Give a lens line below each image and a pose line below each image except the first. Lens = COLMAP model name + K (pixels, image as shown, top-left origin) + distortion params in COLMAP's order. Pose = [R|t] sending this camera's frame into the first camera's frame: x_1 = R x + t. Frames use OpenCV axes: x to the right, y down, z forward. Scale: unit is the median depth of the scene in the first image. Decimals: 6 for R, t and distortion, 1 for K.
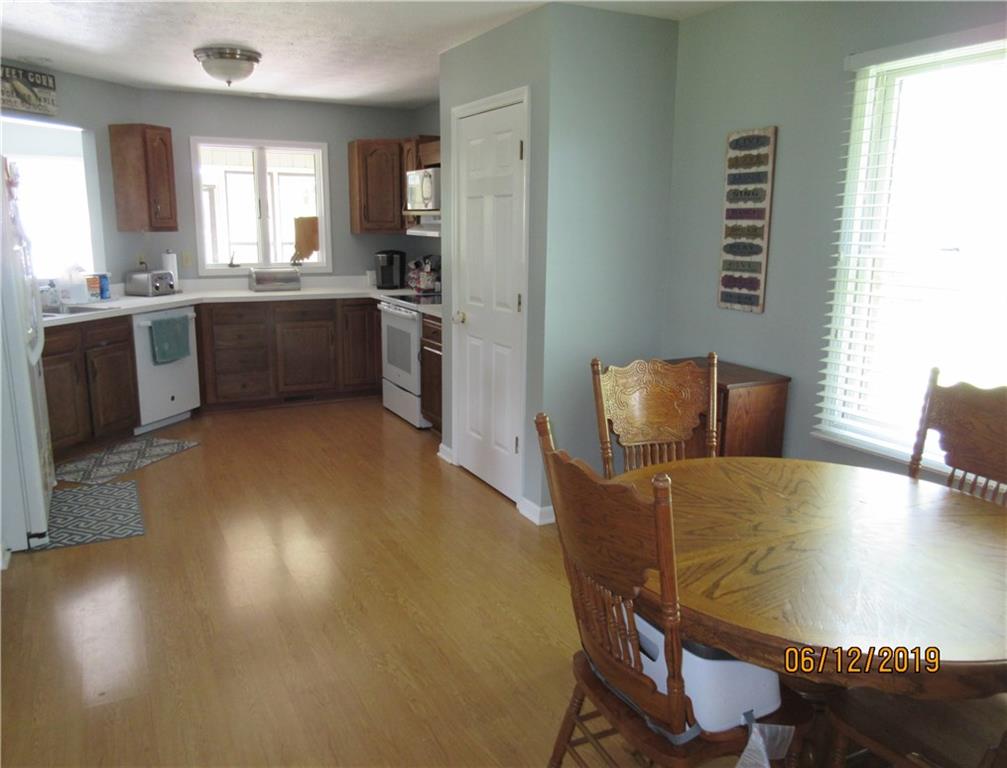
lens RADIAL K [[788.3, 0, 503.5], [0, 788.3, 384.0], [0, 0, 1]] dist [0.007890, 0.002392]
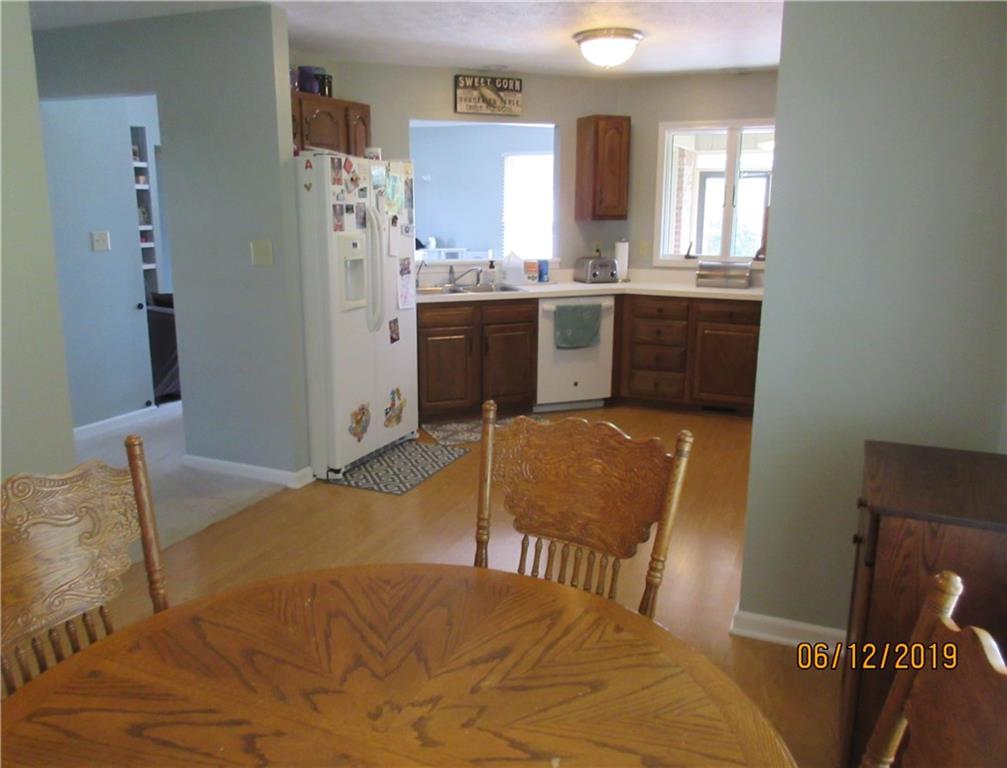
lens RADIAL K [[819.8, 0, 503.5], [0, 819.8, 384.0], [0, 0, 1]] dist [-0.007326, 0.001810]
pose [[0.623465, 0.163772, -0.764506, 0.344036], [-0.157586, 0.984070, 0.082293, -0.056077], [0.765805, 0.069168, 0.639342, 0.261731]]
